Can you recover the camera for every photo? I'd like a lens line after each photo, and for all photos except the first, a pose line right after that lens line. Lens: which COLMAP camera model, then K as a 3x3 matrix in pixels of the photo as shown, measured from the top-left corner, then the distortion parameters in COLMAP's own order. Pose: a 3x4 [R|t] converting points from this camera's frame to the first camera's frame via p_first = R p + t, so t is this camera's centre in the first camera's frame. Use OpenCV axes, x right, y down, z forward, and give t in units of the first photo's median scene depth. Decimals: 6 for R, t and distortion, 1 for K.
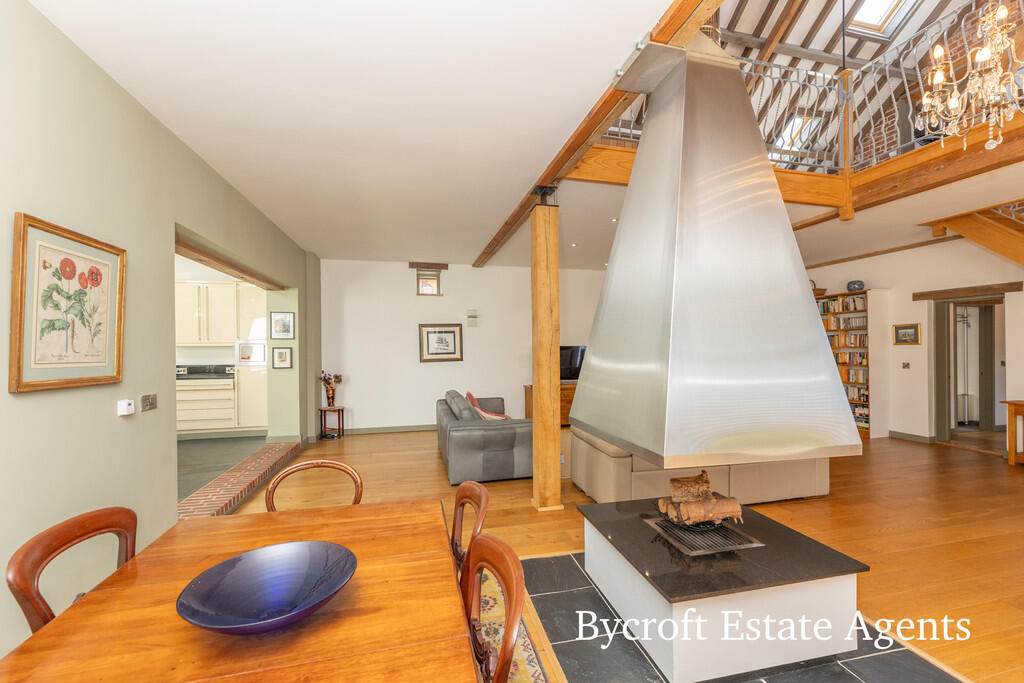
lens RADIAL K [[424.2, 0, 511.3], [0, 424.2, 346.0], [0, 0, 1]] dist [0.000505, -0.000031]
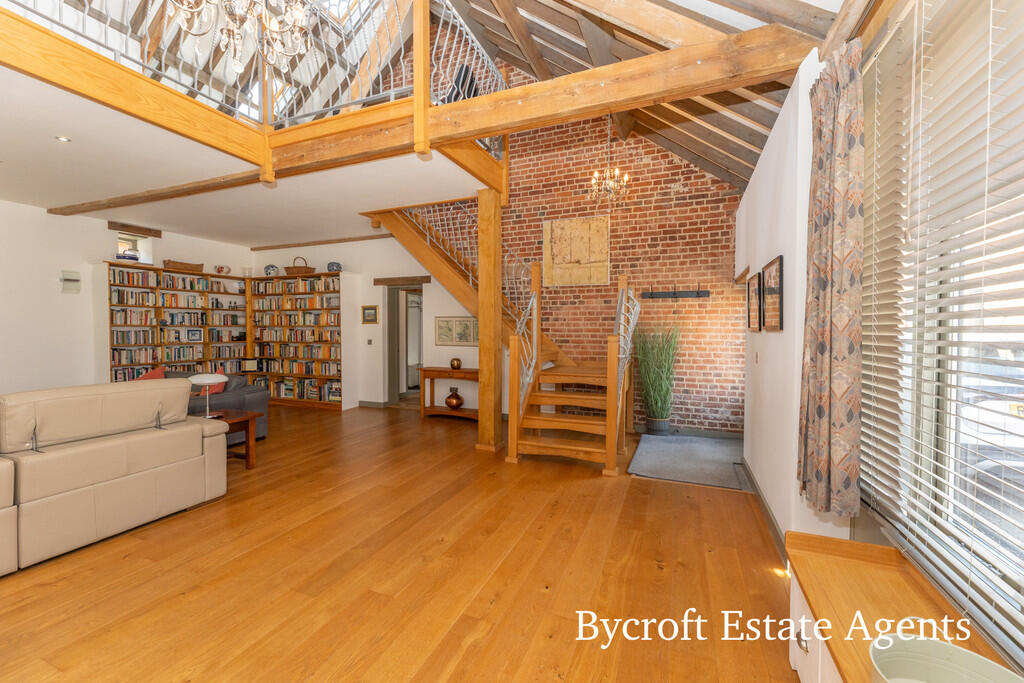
lens RADIAL K [[413.3, 0, 517.3], [0, 413.3, 337.3], [0, 0, 1]] dist [0.000383, 0.000098]
pose [[0.591603, -0.008214, 0.806187, 0.273510], [-0.009601, 0.999805, 0.017232, 0.010568], [-0.806172, -0.017934, 0.591409, 0.027953]]
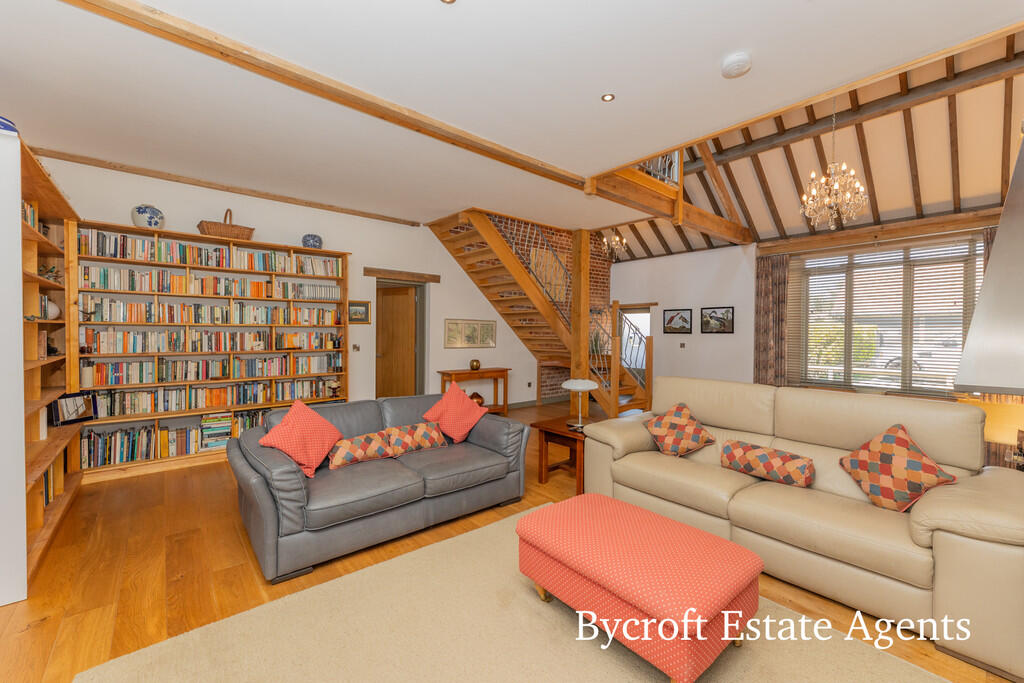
lens RADIAL K [[413.3, 0, 517.3], [0, 413.3, 337.3], [0, 0, 1]] dist [0.000383, 0.000098]
pose [[-0.452503, -0.006397, 0.891740, 0.017366], [-0.006794, 0.999970, 0.003726, 0.018636], [-0.891737, -0.004373, -0.452532, 1.092926]]
